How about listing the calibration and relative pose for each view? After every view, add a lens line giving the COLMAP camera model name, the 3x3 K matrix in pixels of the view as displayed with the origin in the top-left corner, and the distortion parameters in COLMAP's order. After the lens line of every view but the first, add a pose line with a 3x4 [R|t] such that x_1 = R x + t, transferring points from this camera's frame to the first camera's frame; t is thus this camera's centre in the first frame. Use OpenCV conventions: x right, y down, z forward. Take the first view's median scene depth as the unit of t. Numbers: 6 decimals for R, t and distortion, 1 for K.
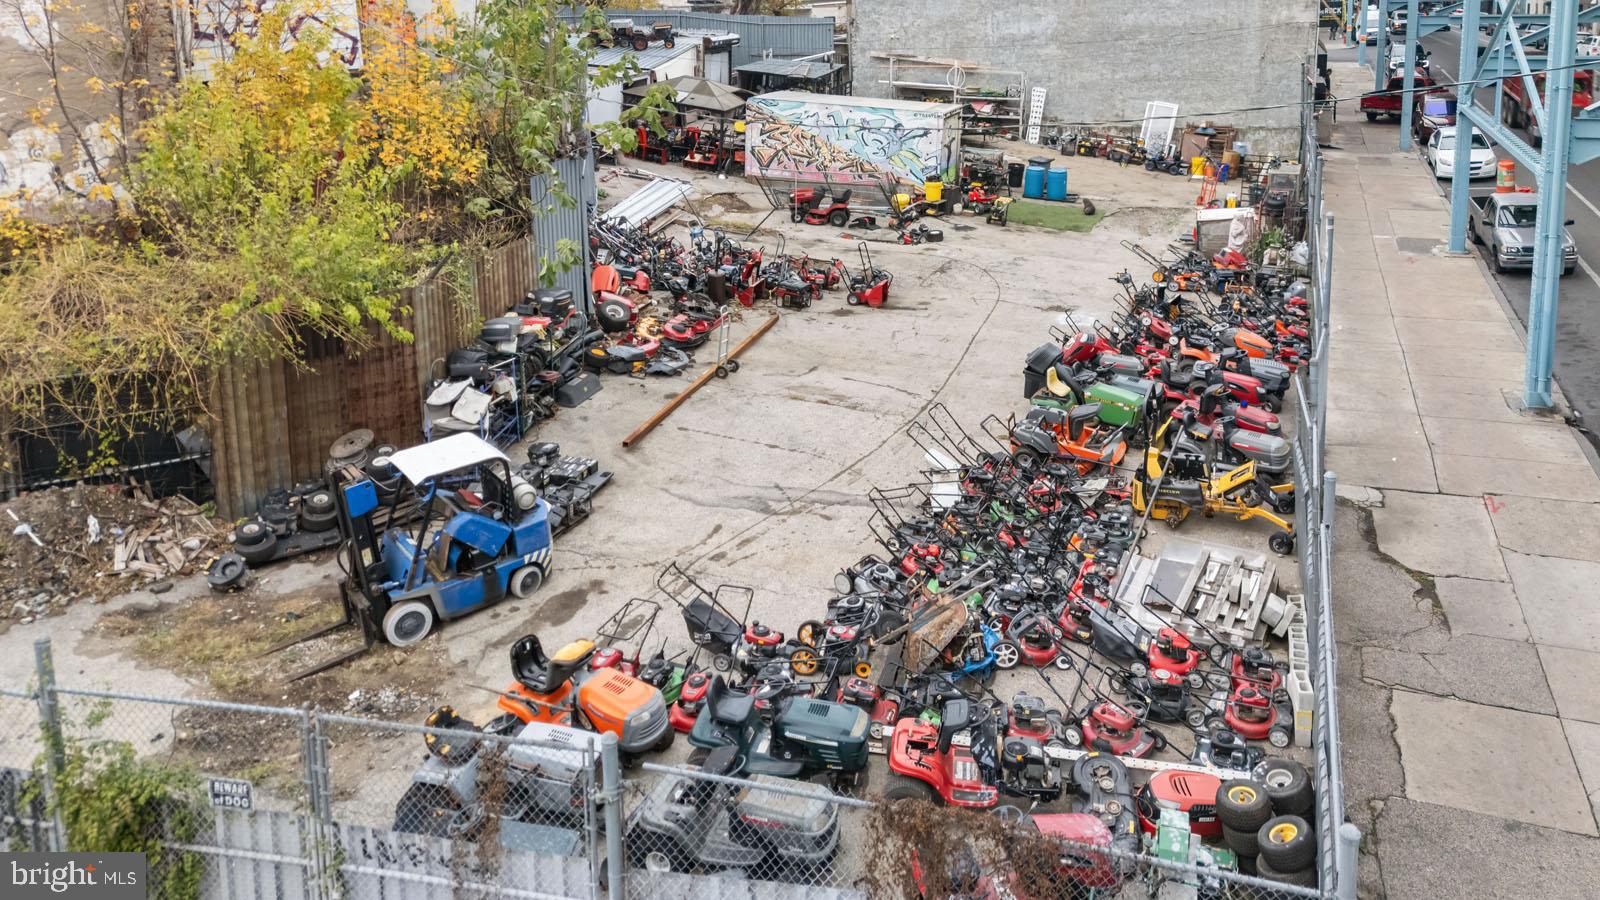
lens RADIAL K [[1223.7, 0, 889.7], [0, 1223.7, 221.5], [0, 0, 1]] dist [0.068677, -0.062378]
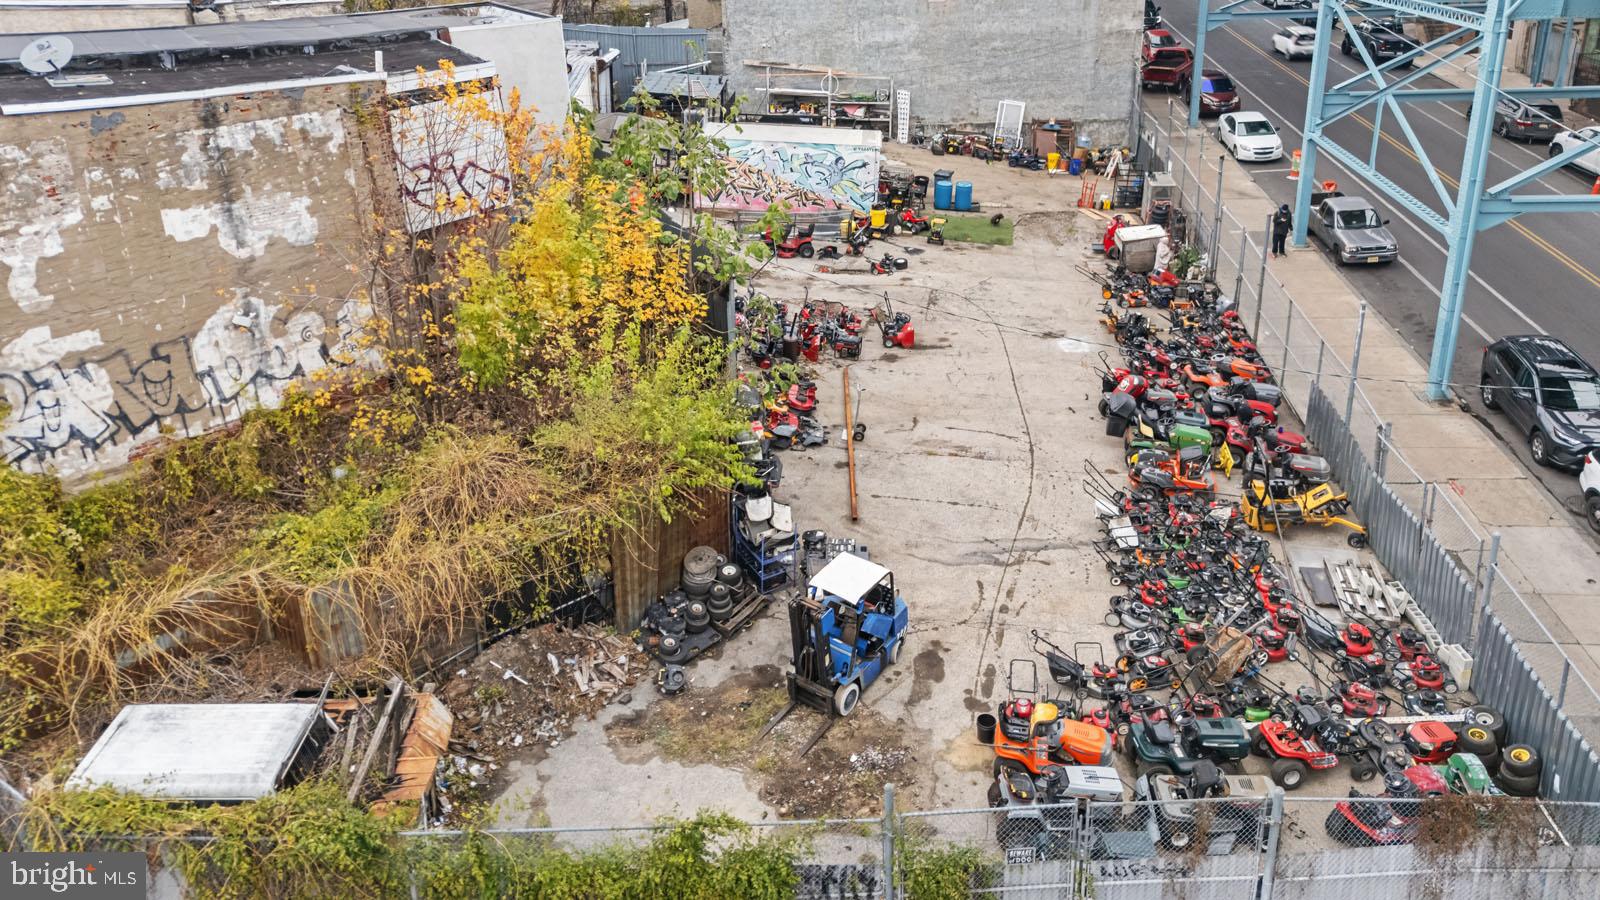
lens RADIAL K [[1213.7, 0, 840.7], [0, 1213.7, 303.7], [0, 0, 1]] dist [0.057979, -0.052135]
pose [[0.966809, -0.093498, 0.237778, -0.524102], [0.054271, 0.984551, 0.166472, -0.258416], [-0.249669, -0.148042, 0.956948, -0.177530]]
